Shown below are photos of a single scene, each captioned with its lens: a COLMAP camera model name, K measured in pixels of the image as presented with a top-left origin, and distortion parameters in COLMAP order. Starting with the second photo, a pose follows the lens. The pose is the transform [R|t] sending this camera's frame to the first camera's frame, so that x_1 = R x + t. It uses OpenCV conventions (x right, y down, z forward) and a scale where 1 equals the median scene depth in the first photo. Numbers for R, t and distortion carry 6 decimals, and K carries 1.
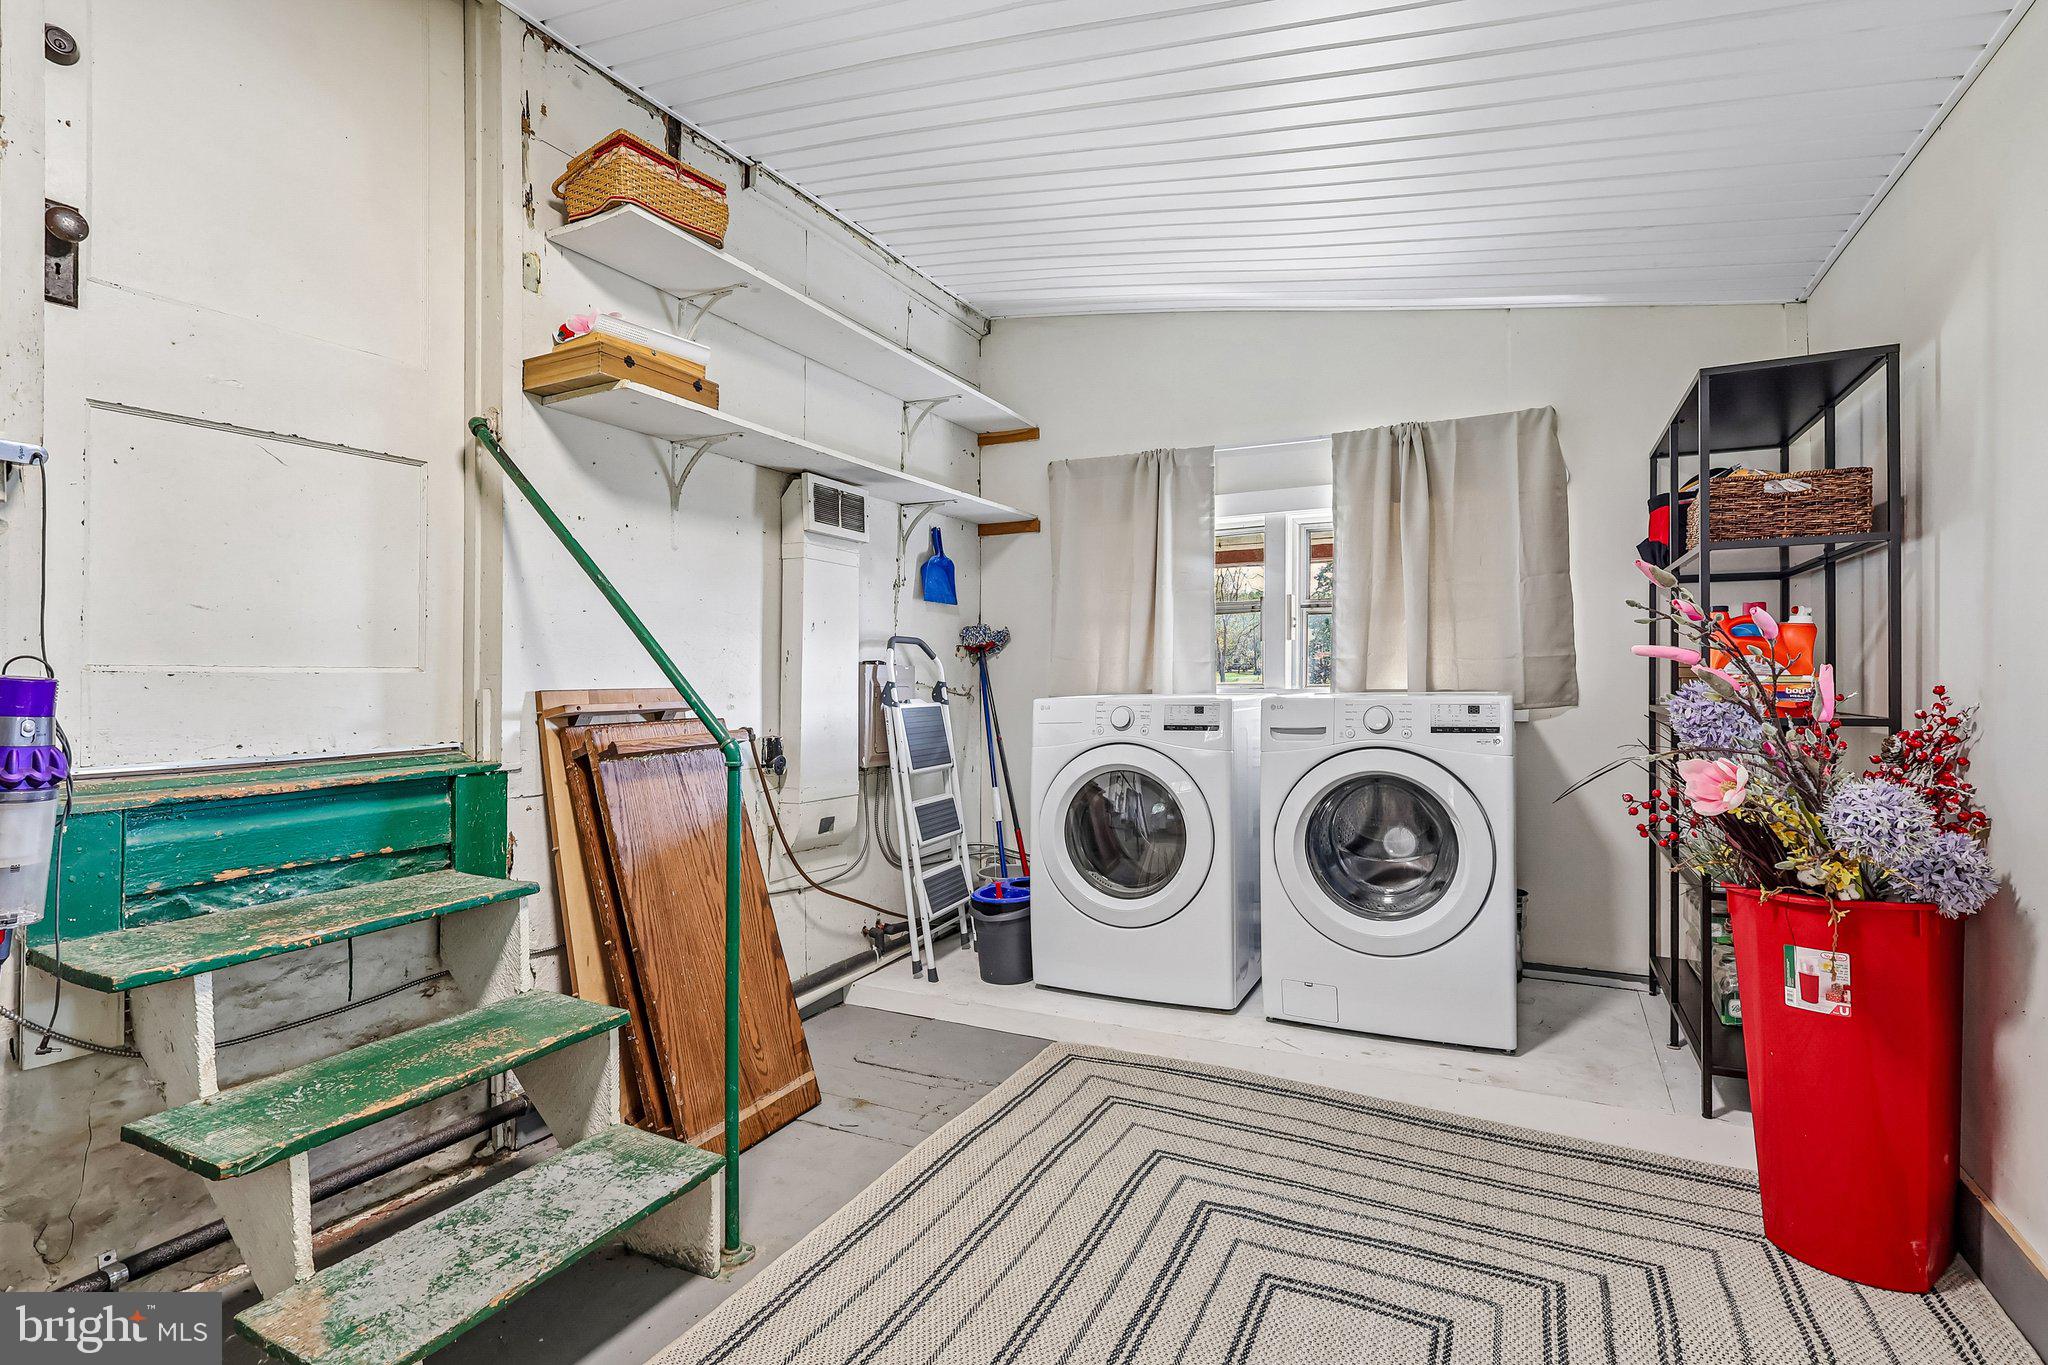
lens RADIAL K [[973.1, 0, 1020.7], [0, 973.1, 689.4], [0, 0, 1]] dist [-0.002669, 0.000631]
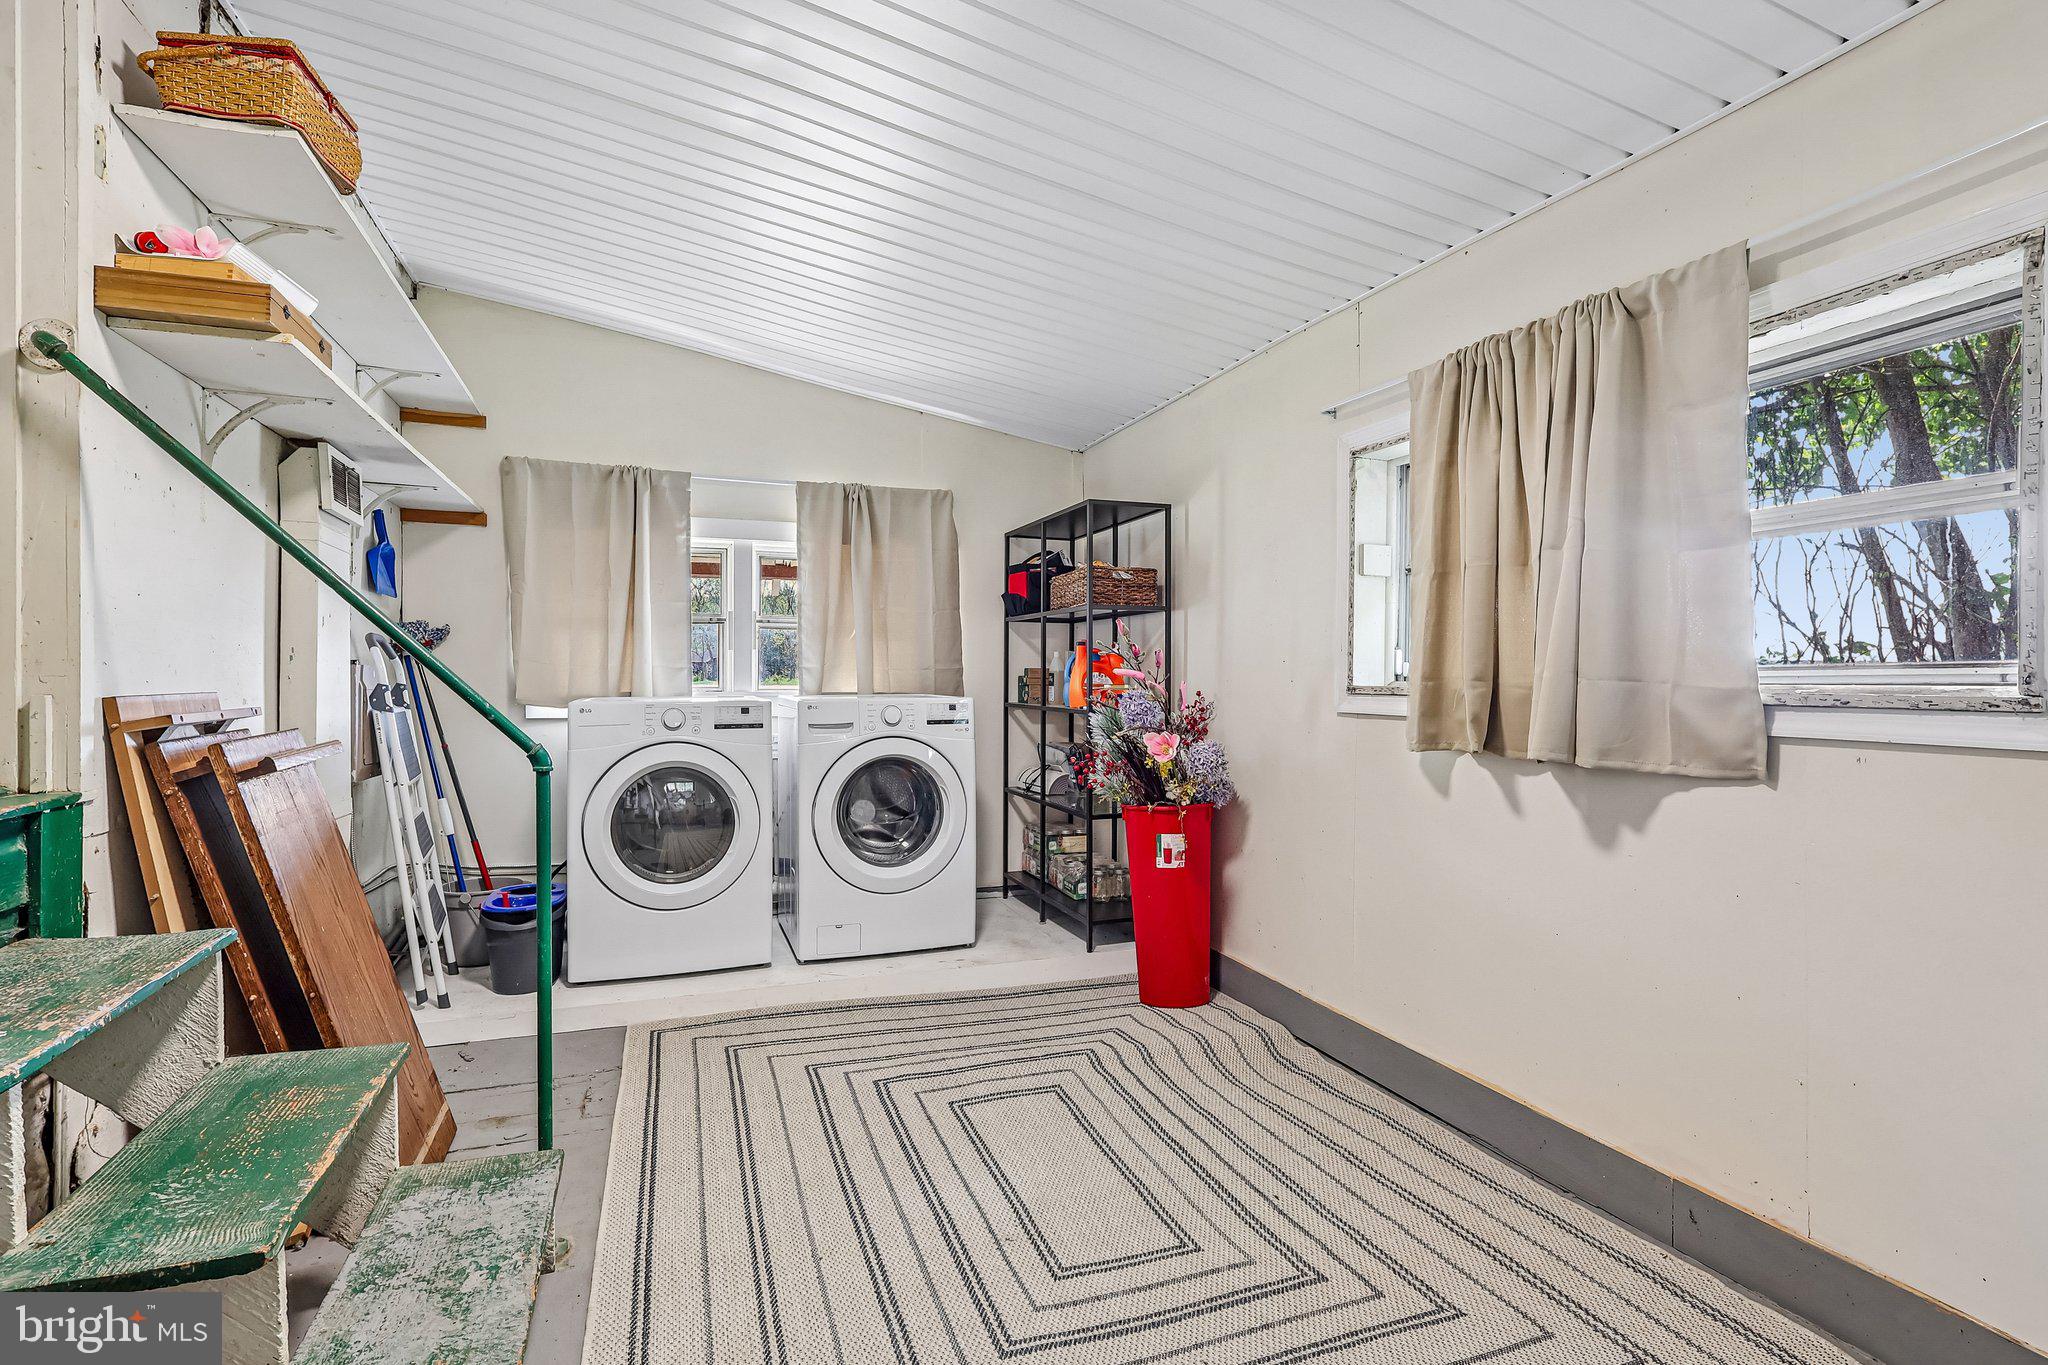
lens RADIAL K [[964.9, 0, 1024.0], [0, 964.9, 682.5], [0, 0, 1]] dist [-0.027486, -0.000220]
pose [[0.683591, 0.005893, 0.729841, -0.480567], [-0.000350, 0.999970, -0.007746, -0.003941], [-0.729865, 0.005040, 0.683573, -0.032539]]
